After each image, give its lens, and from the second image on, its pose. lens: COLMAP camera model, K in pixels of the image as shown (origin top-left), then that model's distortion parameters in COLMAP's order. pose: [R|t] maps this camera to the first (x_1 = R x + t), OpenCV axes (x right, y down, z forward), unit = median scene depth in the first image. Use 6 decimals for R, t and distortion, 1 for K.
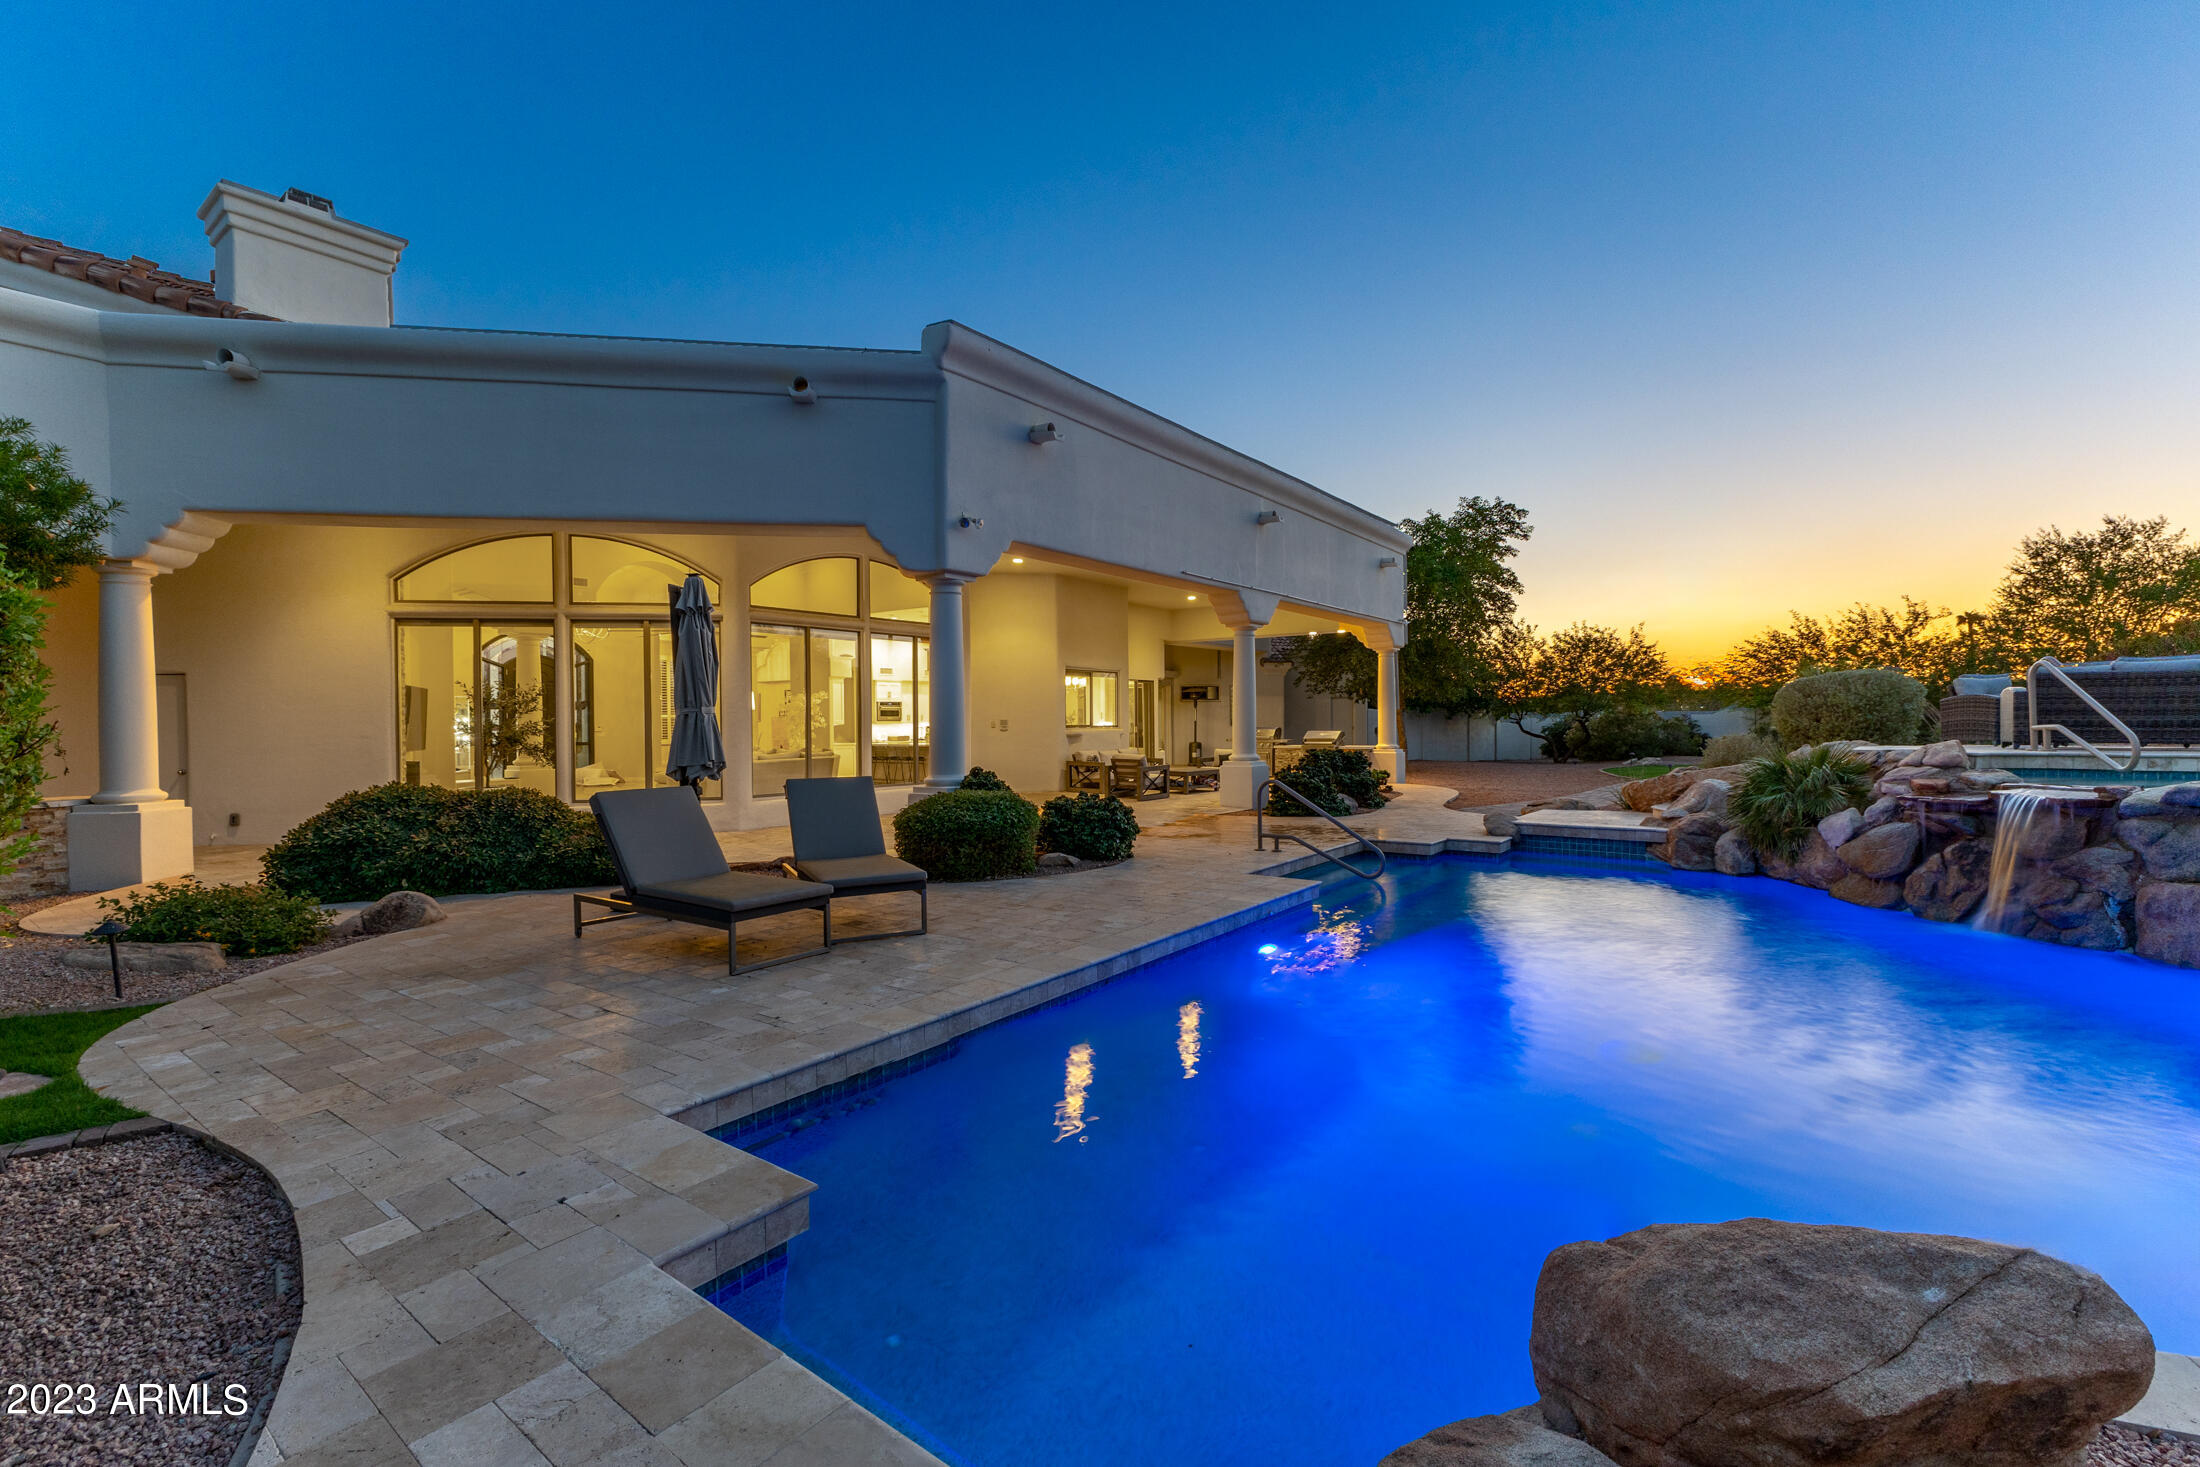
lens RADIAL K [[905.6, 0, 1100.0], [0, 905.6, 733.5], [0, 0, 1]] dist [0.008234, -0.000399]
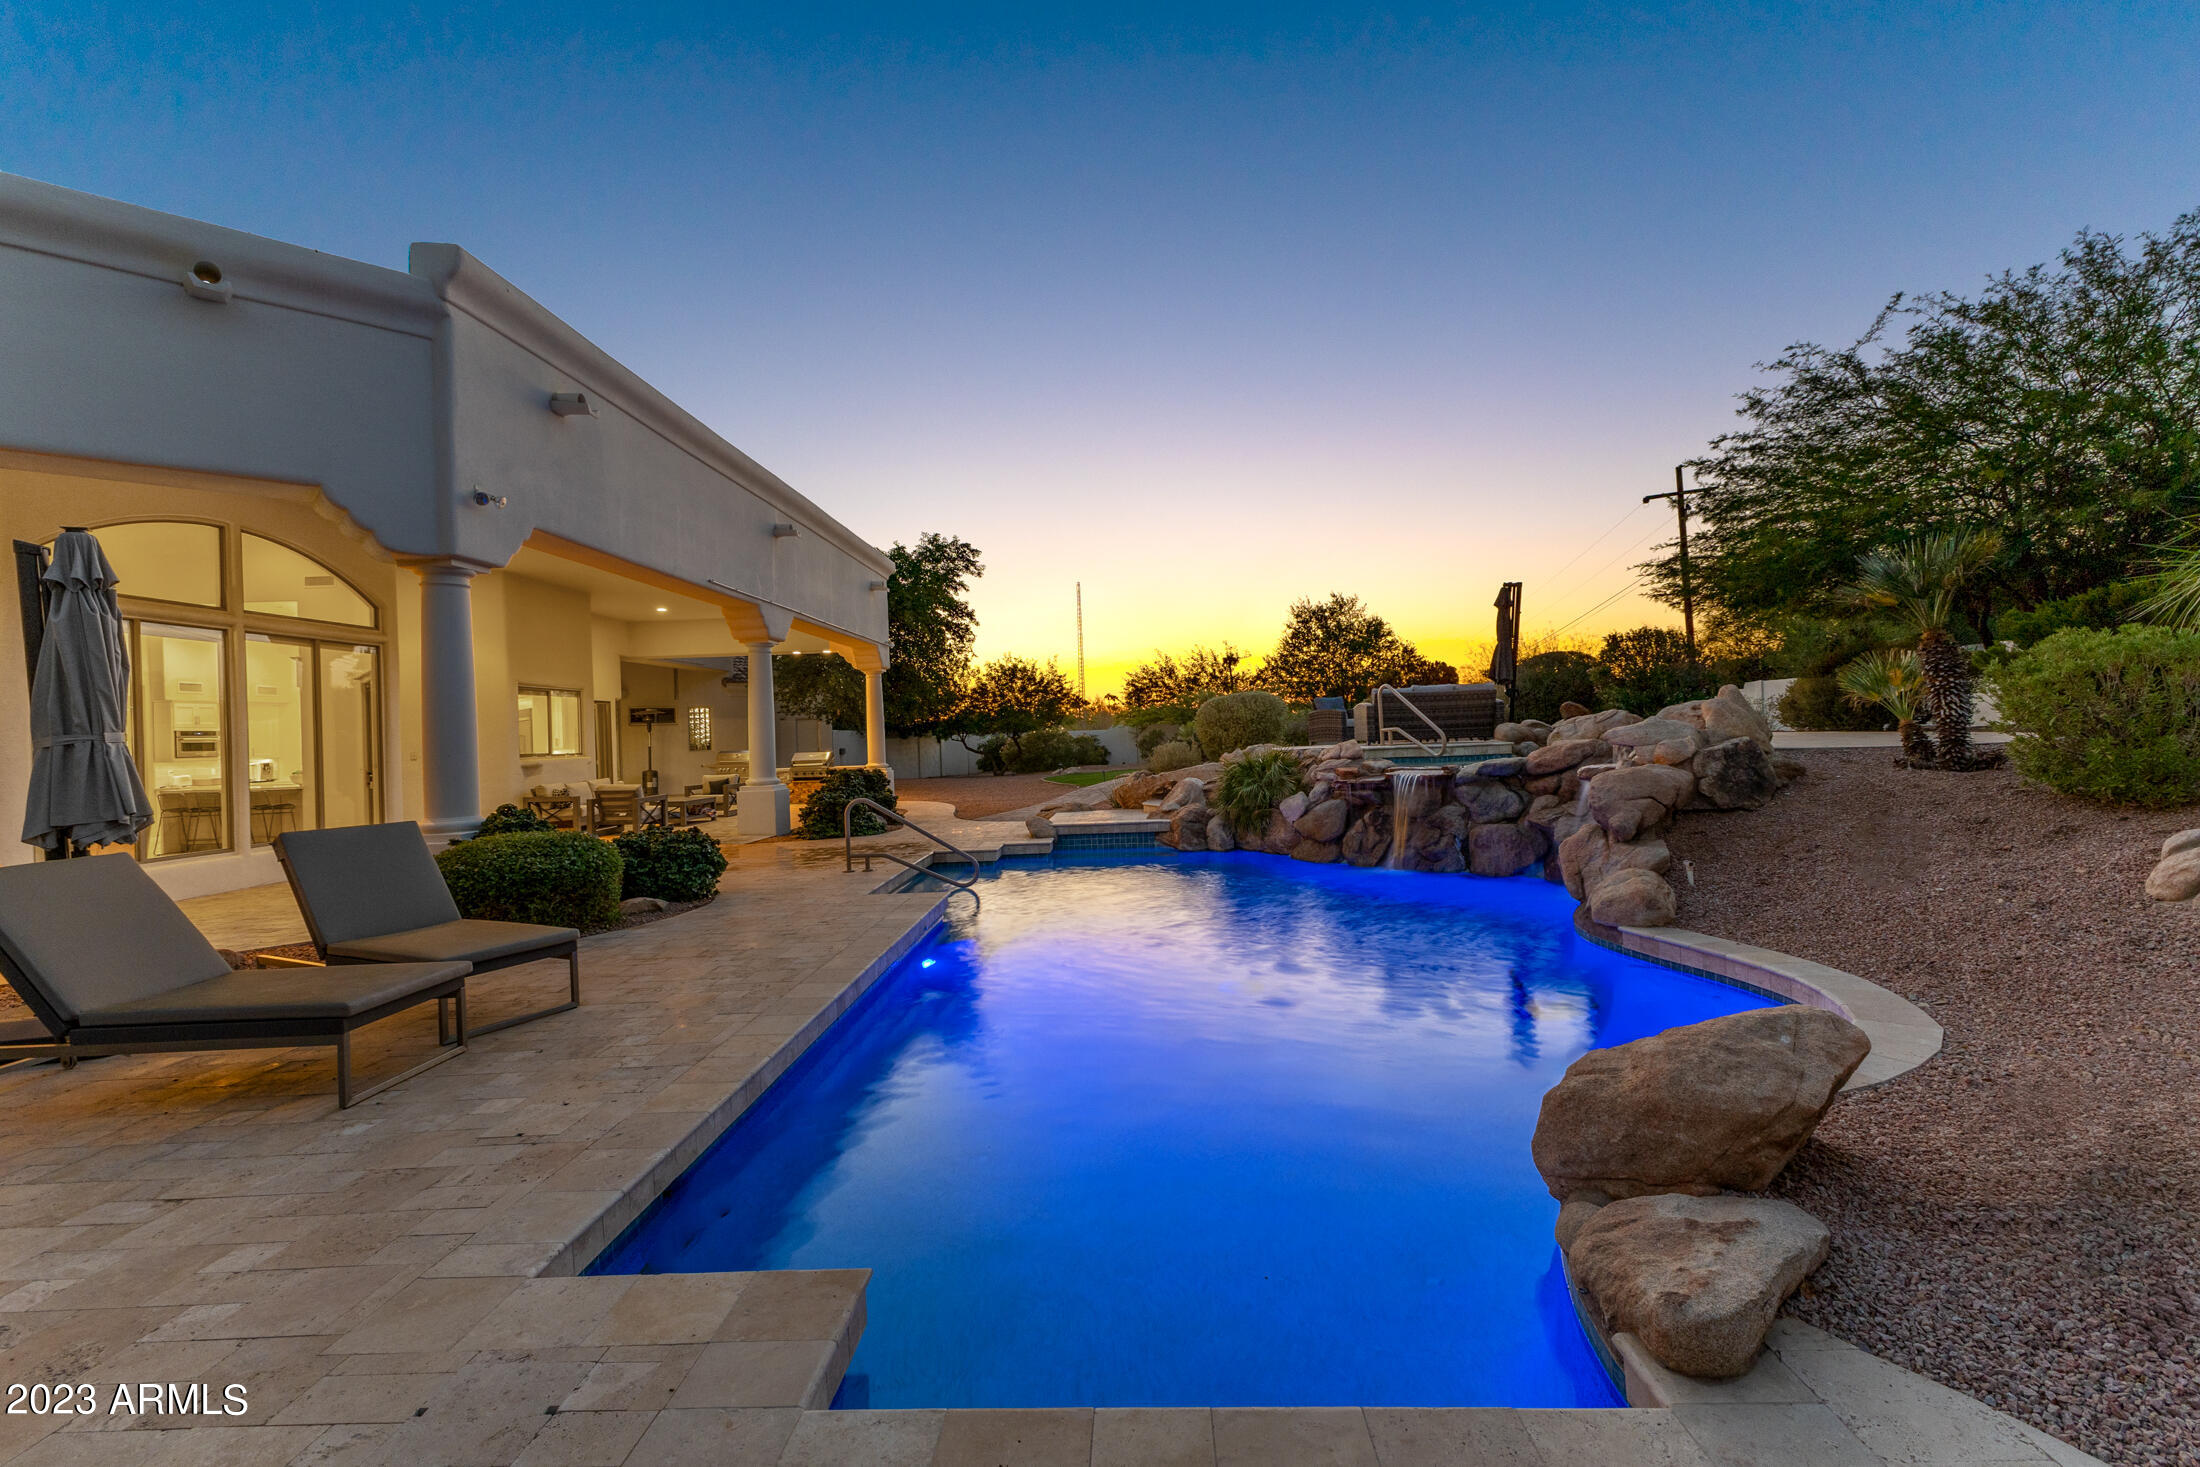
lens RADIAL K [[905.6, 0, 1100.0], [0, 905.6, 733.5], [0, 0, 1]] dist [0.008234, -0.000399]
pose [[0.829532, -0.020060, 0.558099, -0.152554], [0.033587, 0.999338, -0.014002, 0.003340], [-0.557448, 0.030360, 0.829656, 0.039983]]
